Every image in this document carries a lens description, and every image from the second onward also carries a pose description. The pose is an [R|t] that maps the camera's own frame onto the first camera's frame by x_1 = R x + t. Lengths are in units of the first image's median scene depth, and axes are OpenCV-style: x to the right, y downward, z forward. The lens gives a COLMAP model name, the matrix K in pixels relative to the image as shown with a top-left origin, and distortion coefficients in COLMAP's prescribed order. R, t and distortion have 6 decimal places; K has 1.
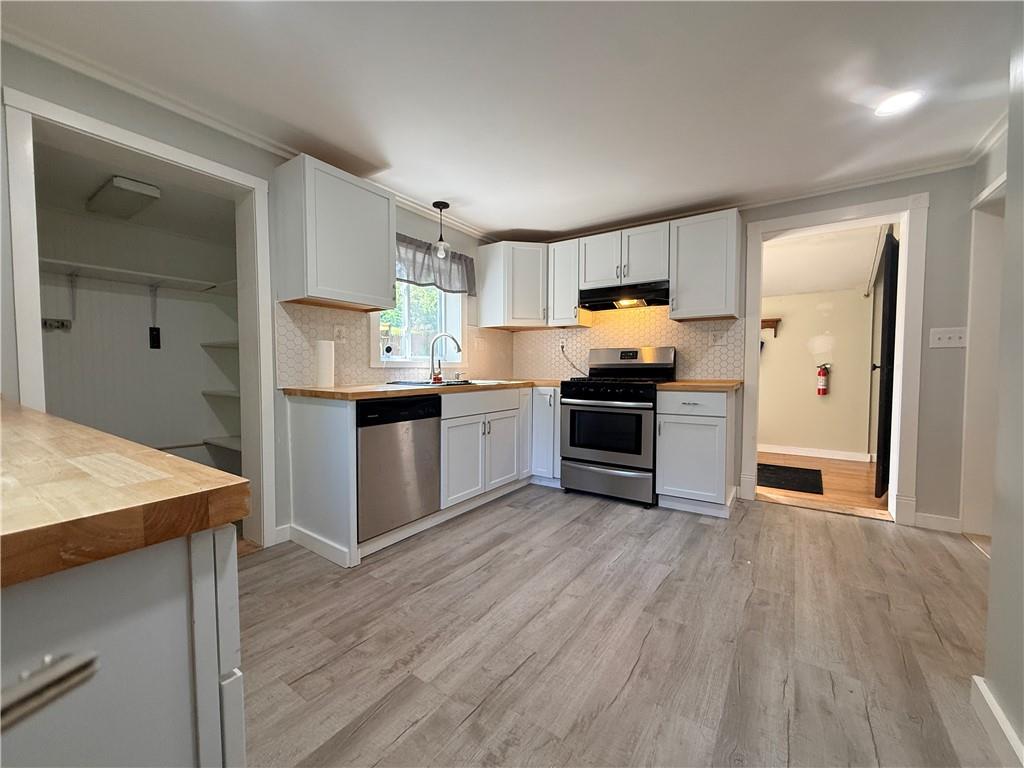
lens RADIAL K [[407.9, 0, 510.4], [0, 407.9, 384.7], [0, 0, 1]] dist [0.000496, -0.000309]
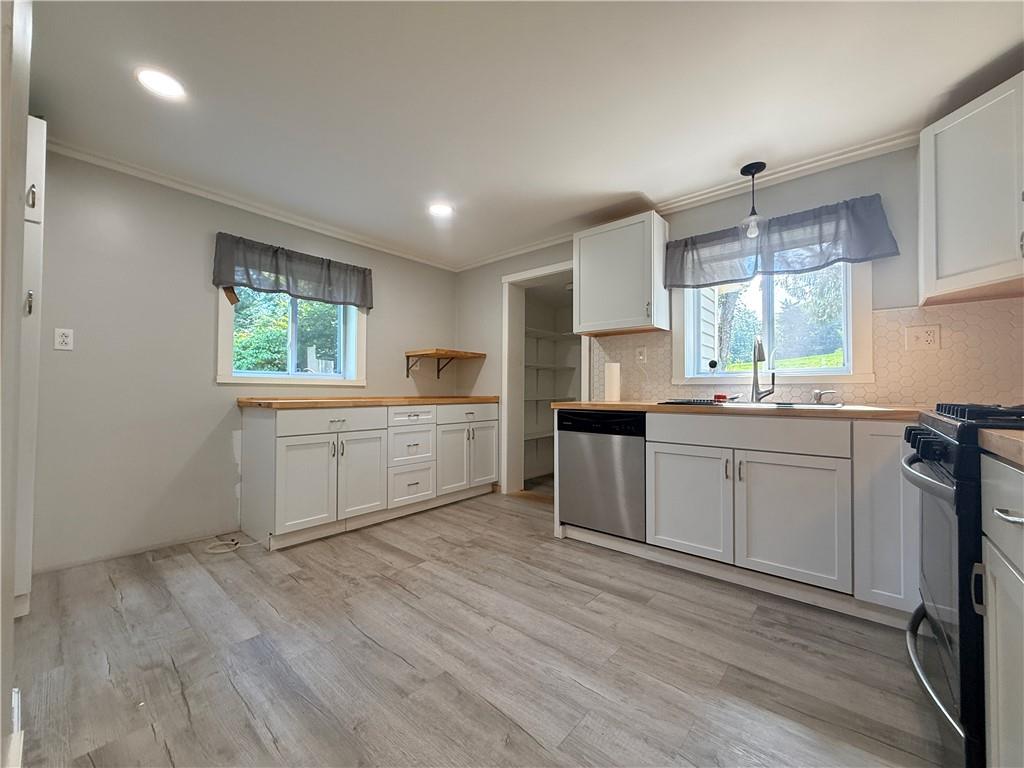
lens RADIAL K [[407.9, 0, 509.6], [0, 407.9, 385.2], [0, 0, 1]] dist [0.000496, -0.000309]
pose [[-0.108565, -0.014648, -0.993981, 0.955084], [-0.044292, 0.998970, -0.009884, -0.018154], [0.993102, 0.042953, -0.109102, 0.999278]]
